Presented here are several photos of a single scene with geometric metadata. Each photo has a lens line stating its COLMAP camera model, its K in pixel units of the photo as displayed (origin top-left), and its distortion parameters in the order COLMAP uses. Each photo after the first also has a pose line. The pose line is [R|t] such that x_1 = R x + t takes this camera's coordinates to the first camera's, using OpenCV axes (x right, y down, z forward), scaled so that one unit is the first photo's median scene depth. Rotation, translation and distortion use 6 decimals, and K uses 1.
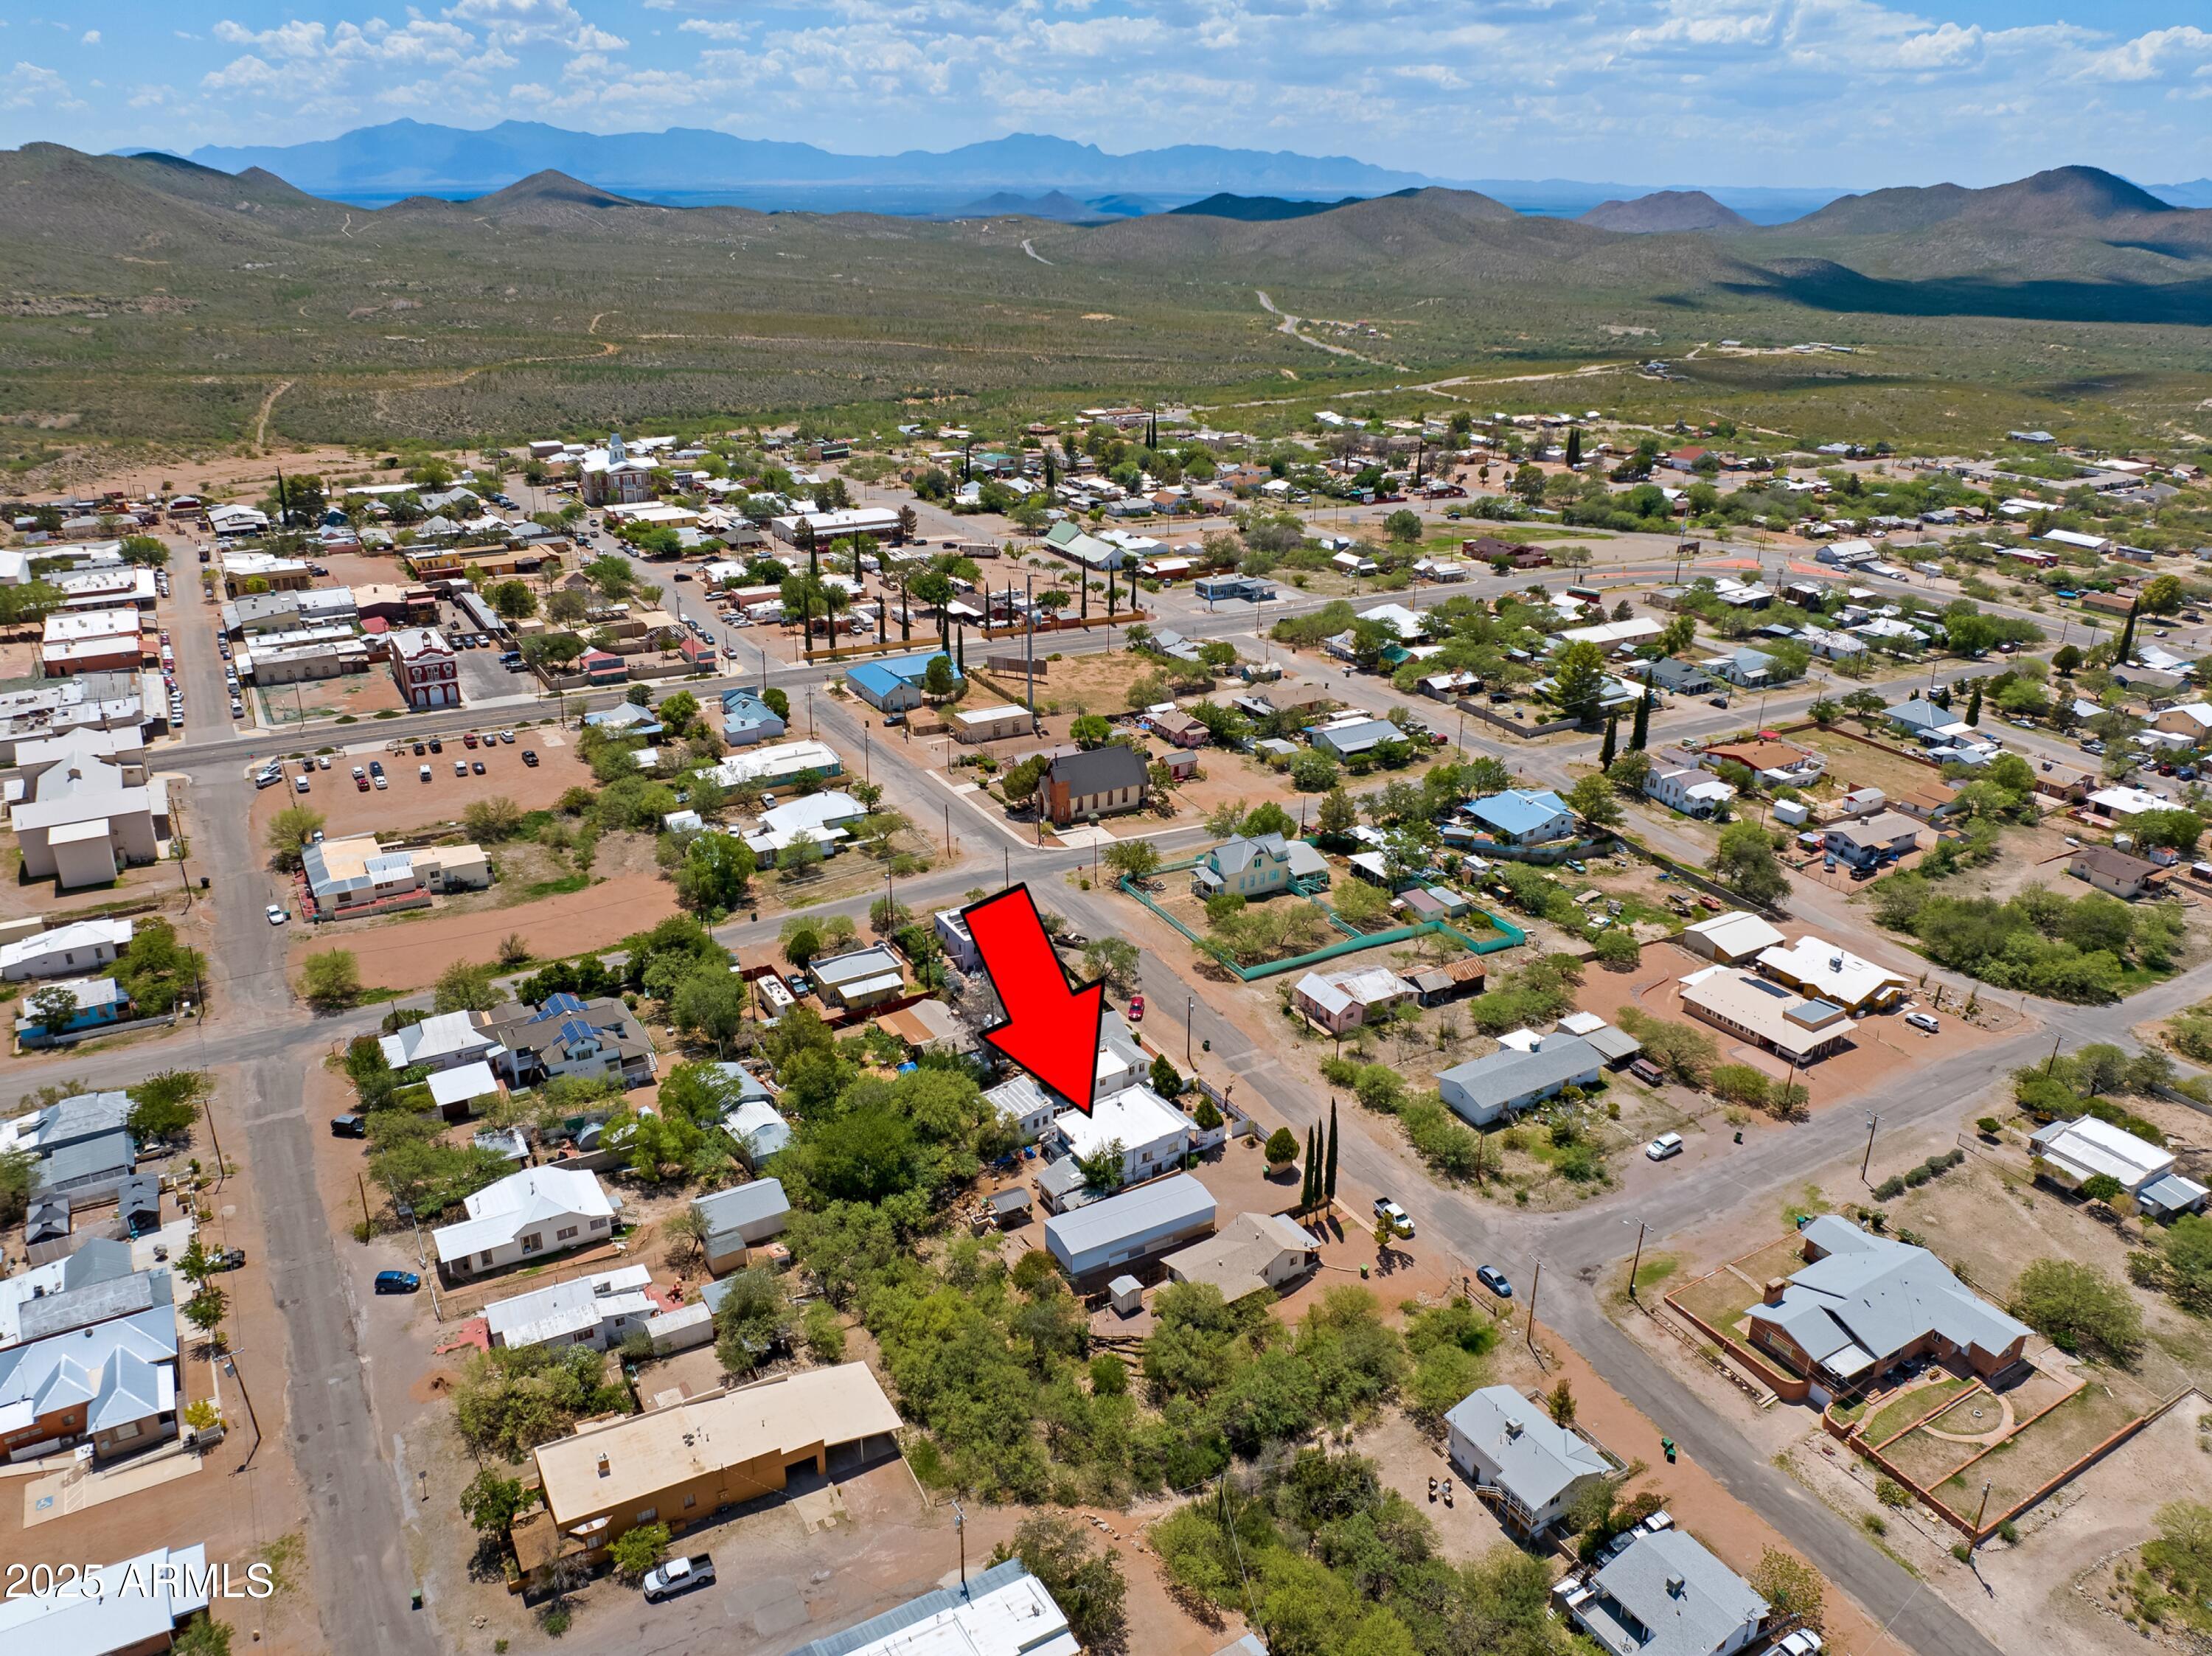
lens RADIAL K [[1584.8, 0, 1106.0], [0, 1584.8, 828.0], [0, 0, 1]] dist [-0.041654, -0.003223]
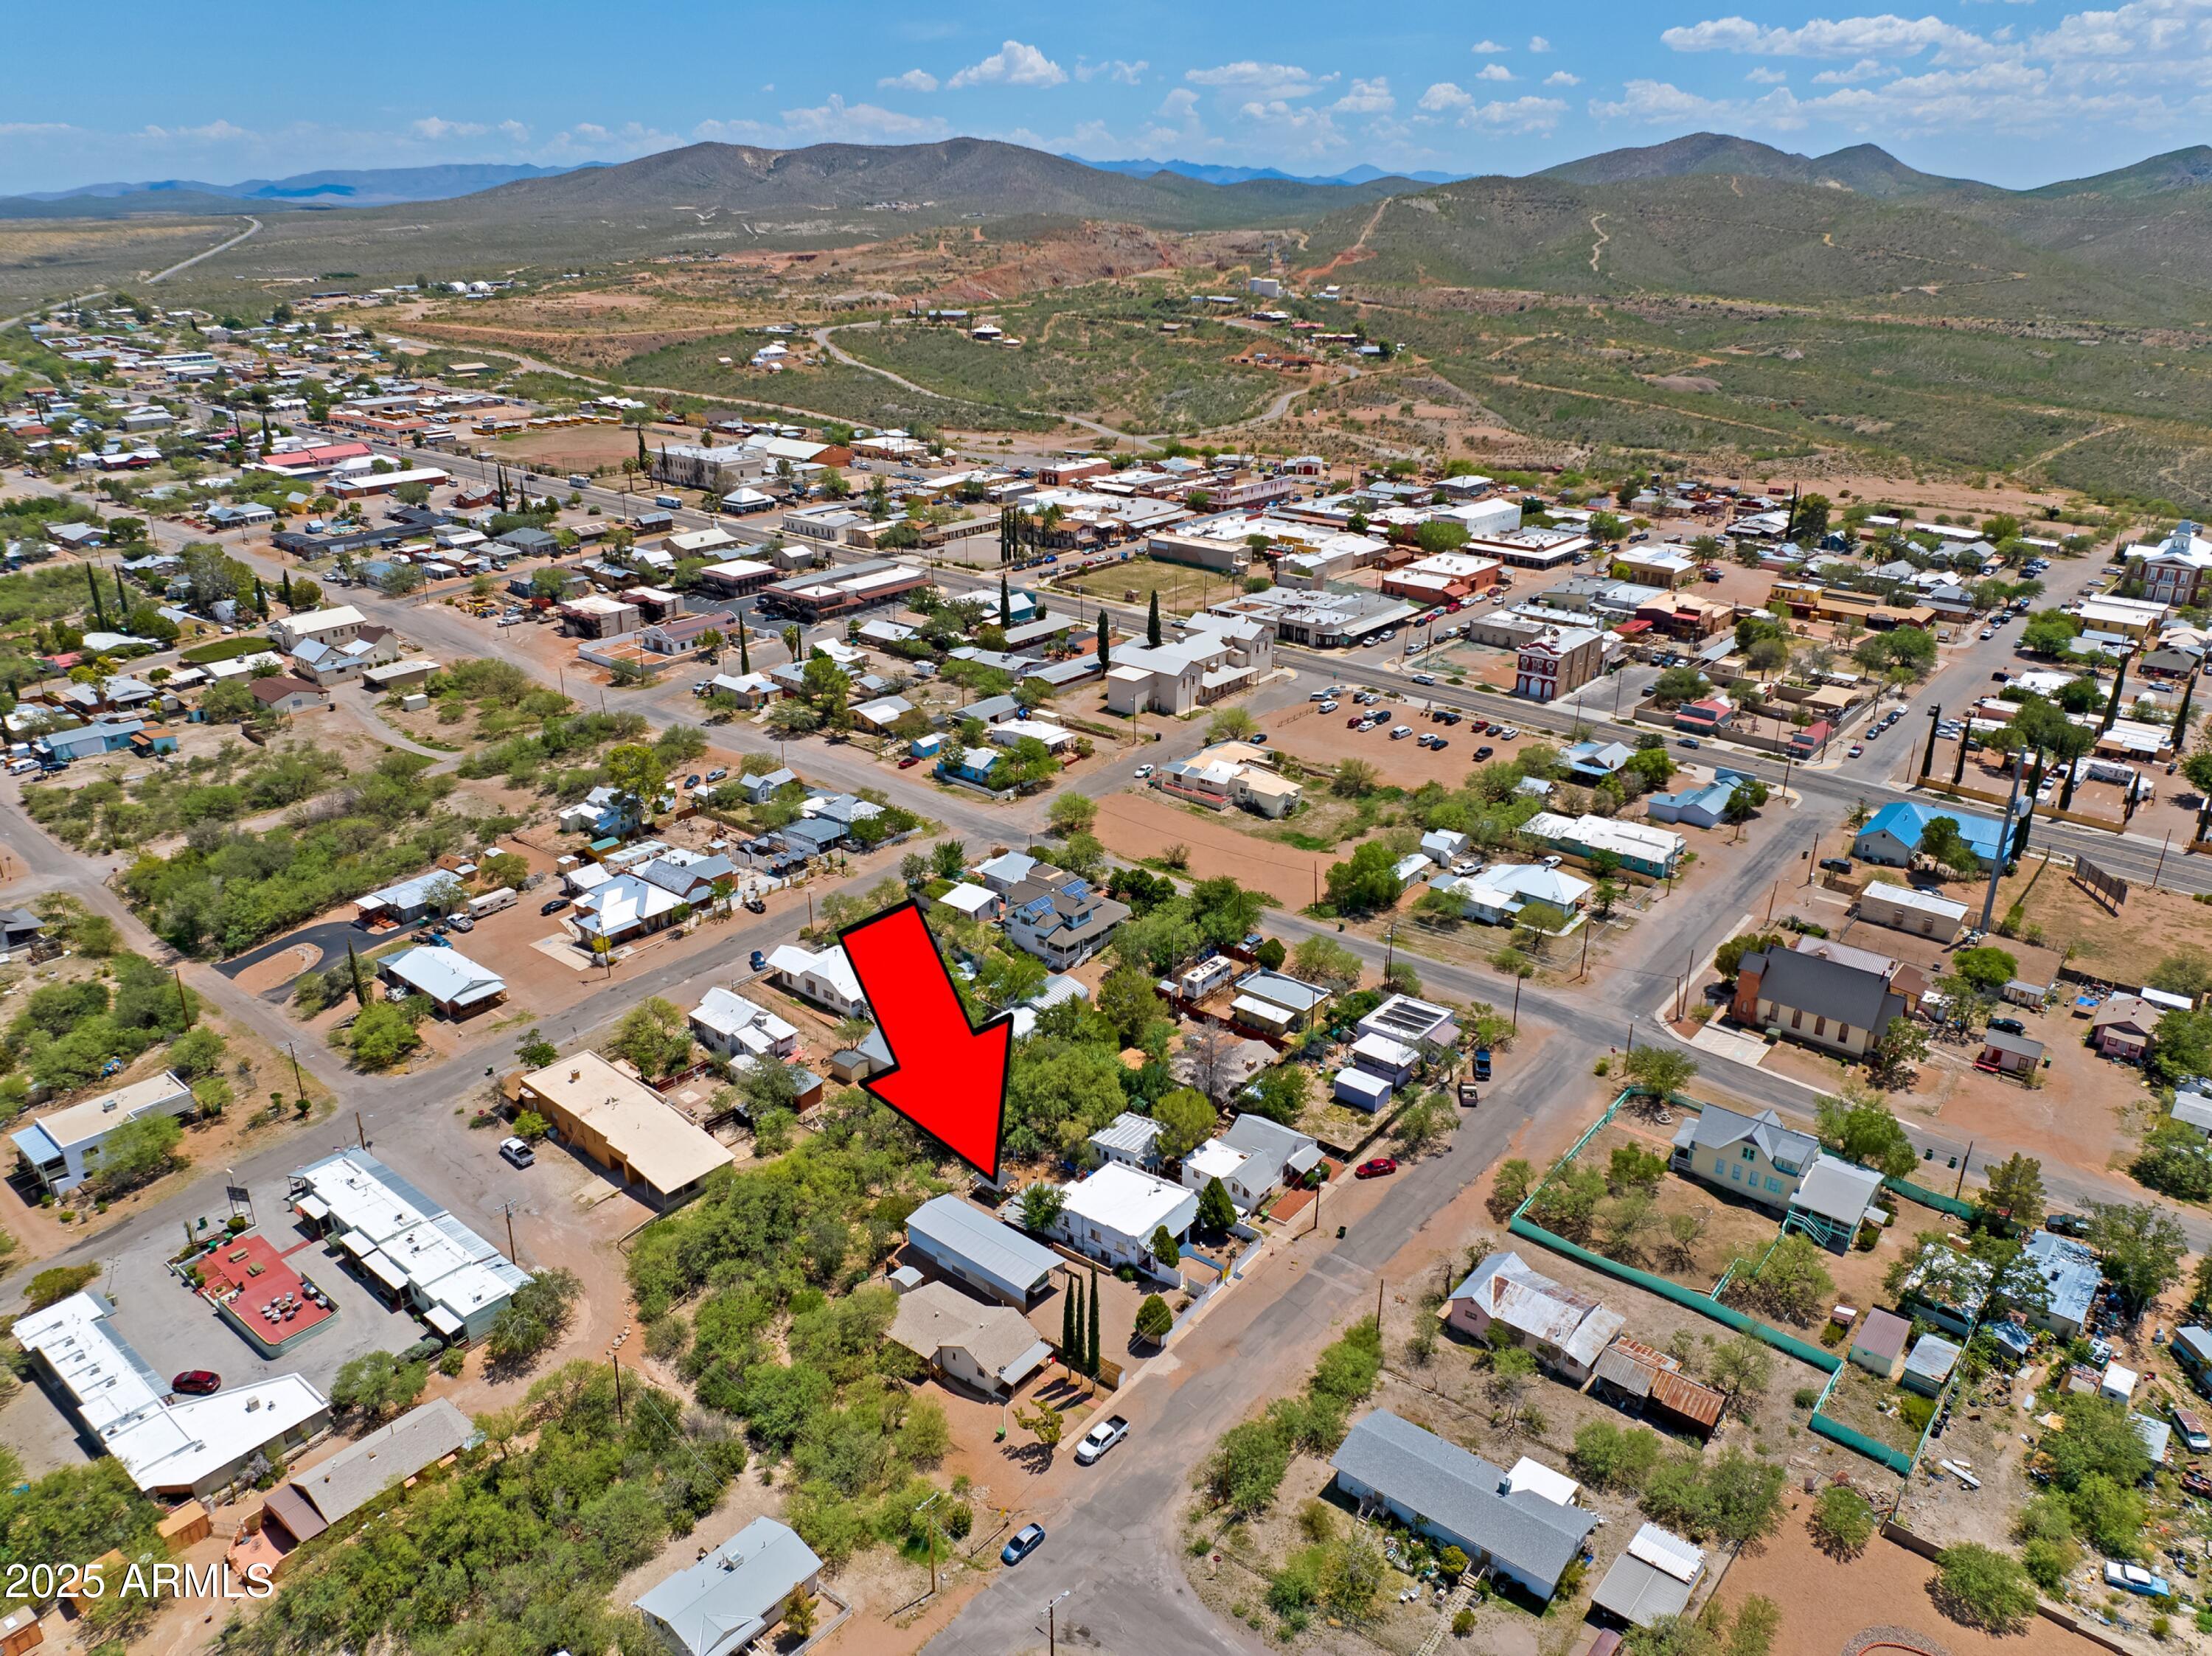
lens RADIAL K [[1584.8, 0, 1106.0], [0, 1584.8, 828.0], [0, 0, 1]] dist [-0.041654, -0.003223]
pose [[0.333777, 0.340283, -0.879091, 0.536820], [-0.356468, 0.908884, 0.216471, -0.150882], [0.872653, 0.241114, 0.424665, 0.383943]]
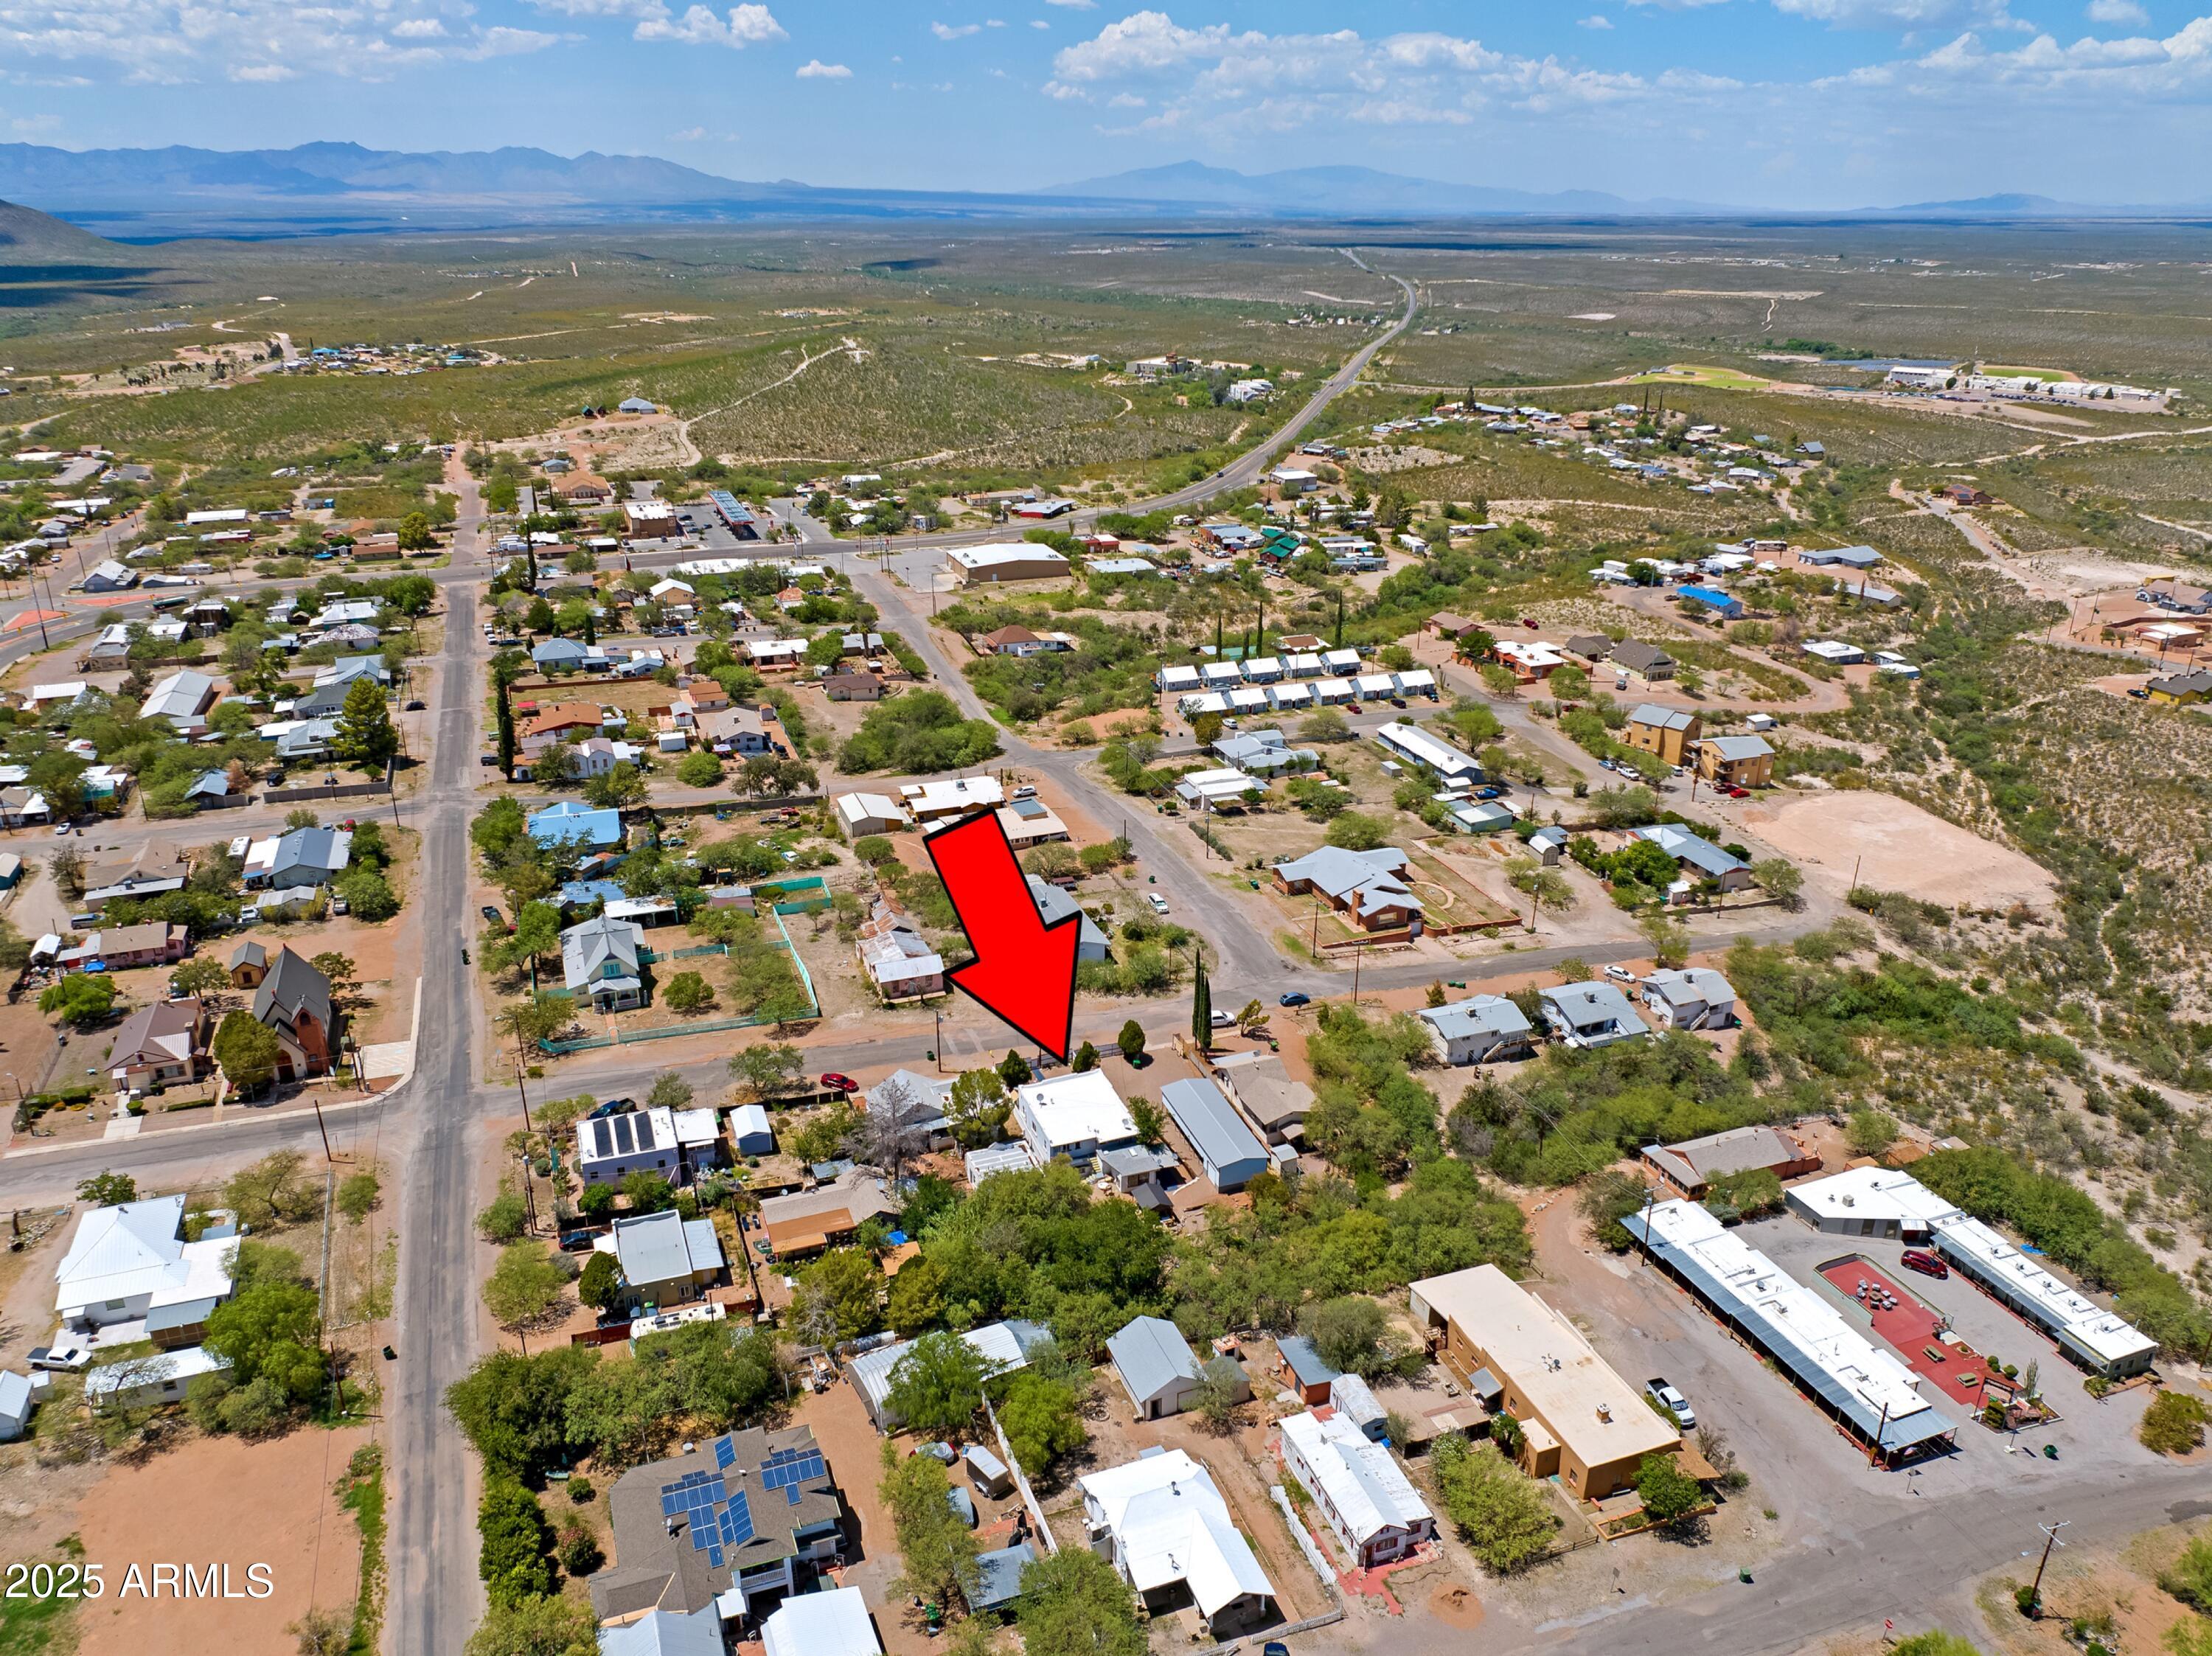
lens RADIAL K [[1584.8, 0, 1106.0], [0, 1584.8, 828.0], [0, 0, 1]] dist [-0.041654, -0.003223]
pose [[0.167774, -0.375143, 0.911658, -0.599642], [0.362815, 0.883356, 0.296727, -0.190173], [-0.916634, 0.280980, 0.284312, 0.452507]]
